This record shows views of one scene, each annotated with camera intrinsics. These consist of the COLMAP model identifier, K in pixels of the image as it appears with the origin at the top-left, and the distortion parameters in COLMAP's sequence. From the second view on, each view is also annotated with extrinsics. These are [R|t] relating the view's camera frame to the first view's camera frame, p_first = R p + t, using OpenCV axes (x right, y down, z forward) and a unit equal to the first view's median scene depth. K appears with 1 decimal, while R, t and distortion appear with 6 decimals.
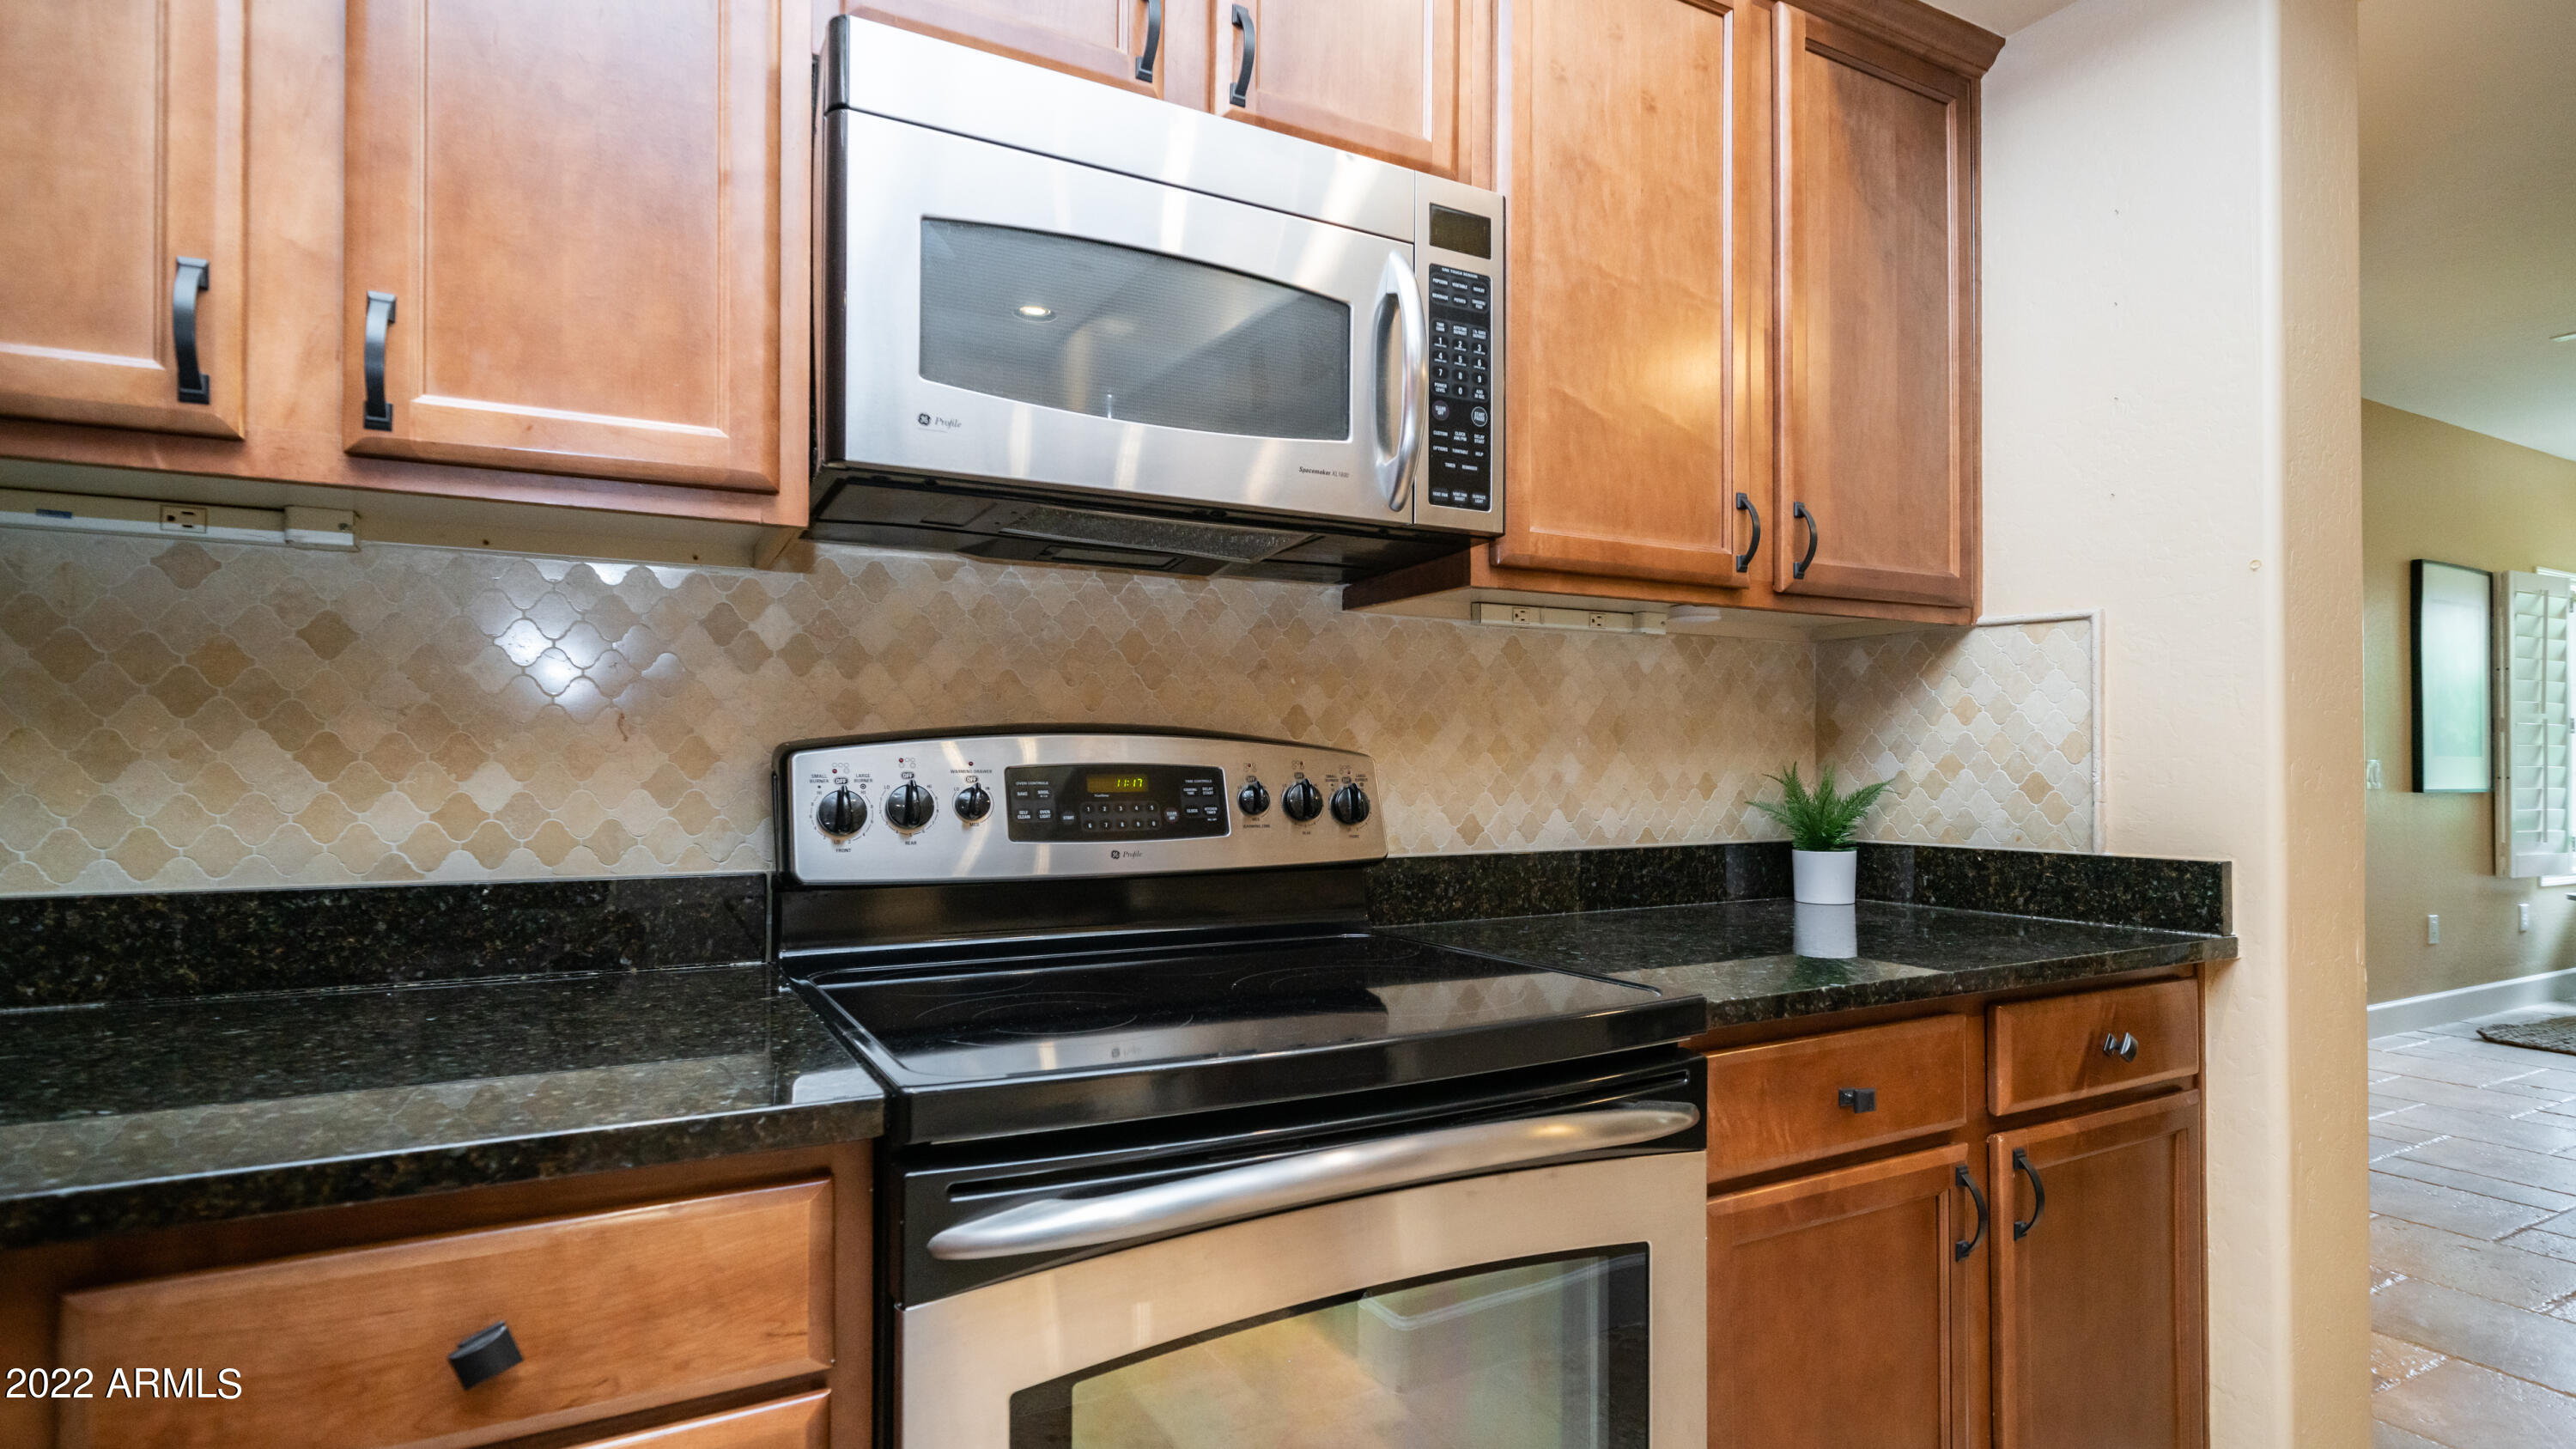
lens RADIAL K [[1251.4, 0, 1282.6], [0, 1251.4, 745.3], [0, 0, 1]] dist [0.000505, -0.000516]
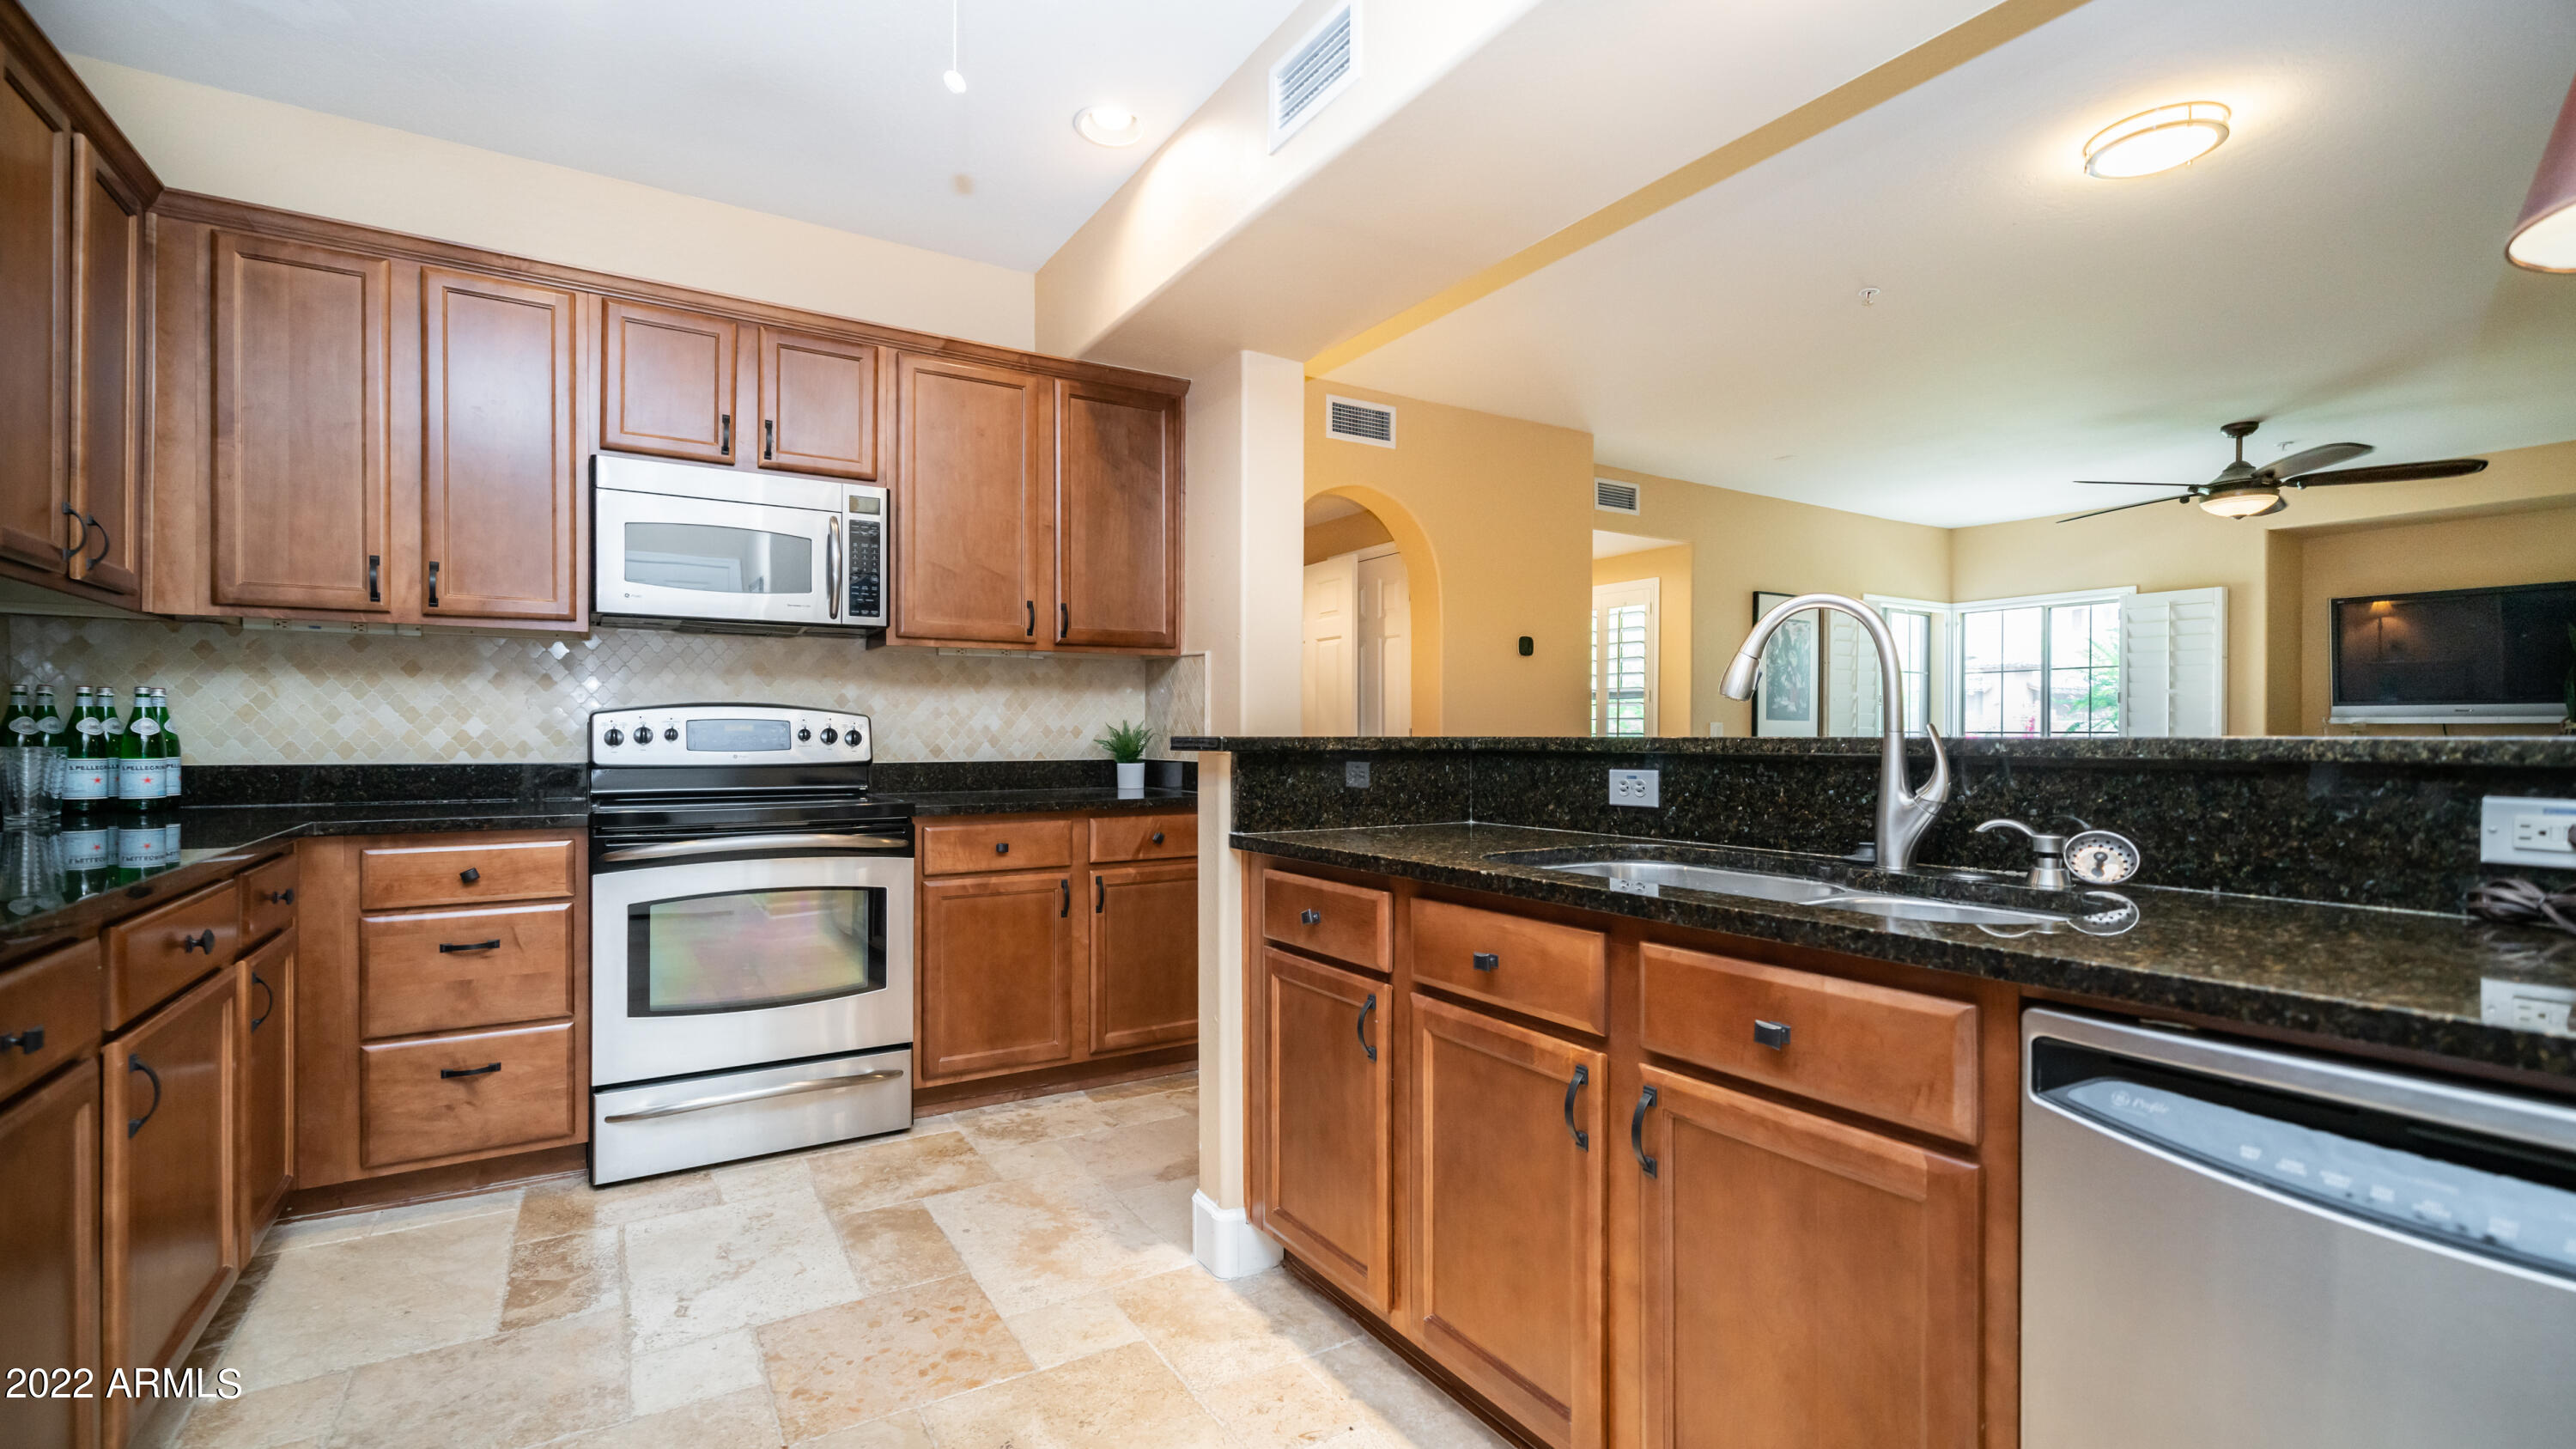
lens RADIAL K [[1082.6, 0, 1192.6], [0, 1082.6, 730.9], [0, 0, 1]] dist [-0.000401, 0.000086]
pose [[0.999920, 0.004408, 0.011884, 0.800961], [-0.004658, 0.999766, 0.021124, -0.010596], [-0.011788, -0.021177, 0.999706, -1.216014]]
